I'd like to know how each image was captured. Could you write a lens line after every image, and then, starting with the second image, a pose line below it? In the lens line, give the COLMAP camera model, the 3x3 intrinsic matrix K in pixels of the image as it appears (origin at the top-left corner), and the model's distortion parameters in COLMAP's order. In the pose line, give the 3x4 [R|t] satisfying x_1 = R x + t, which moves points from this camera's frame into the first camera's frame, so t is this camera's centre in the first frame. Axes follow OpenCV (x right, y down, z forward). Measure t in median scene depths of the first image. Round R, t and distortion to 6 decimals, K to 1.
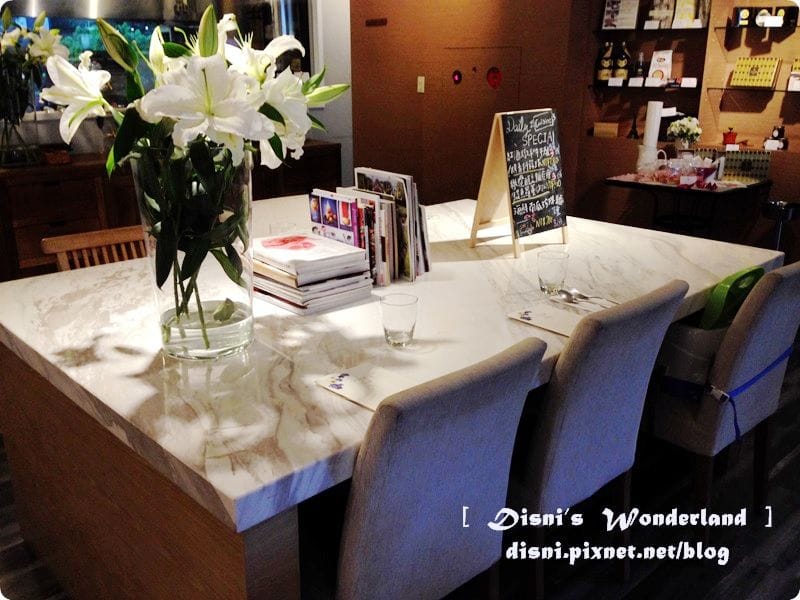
lens RADIAL K [[740.1, 0, 398.8], [0, 740.1, 308.7], [0, 0, 1]] dist [0.031203, 0.000000]
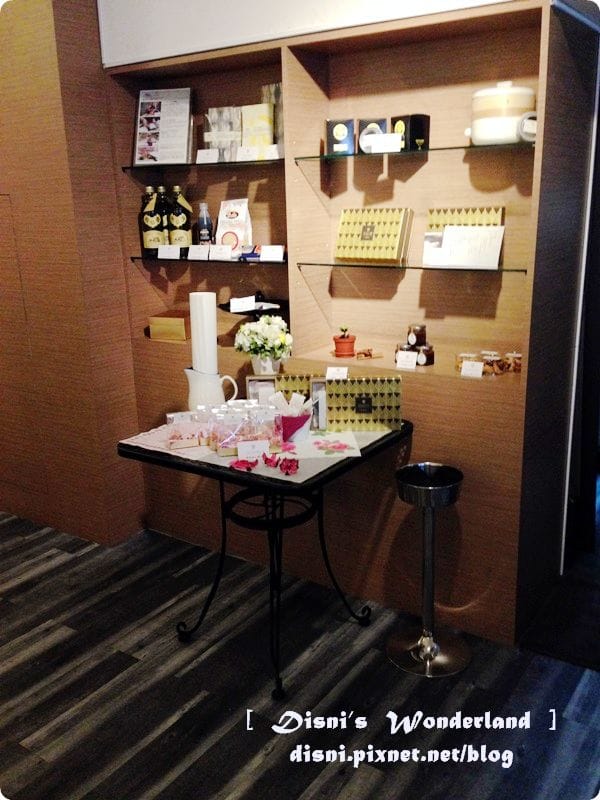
lens RADIAL K [[740.1, 0, 300.7], [0, 740.1, 427.3], [0, 0, 1]] dist [0.031203, 0.000000]
pose [[0.976311, -0.089773, 0.196870, 0.311237], [0.094745, 0.995374, -0.015965, -0.170654], [-0.194526, 0.034239, 0.980300, 0.472116]]
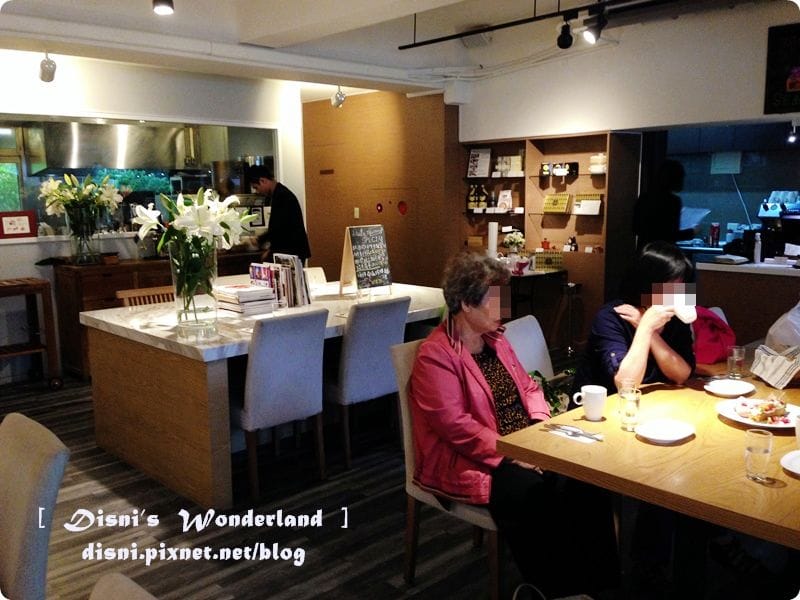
lens RADIAL K [[740.1, 0, 401.5], [0, 740.1, 299.9], [0, 0, 1]] dist [0.031203, 0.000000]
pose [[0.999862, -0.015462, 0.006012, 0.146688], [0.016277, 0.984401, -0.175184, 0.156409], [-0.003209, 0.175258, 0.984517, -0.516550]]
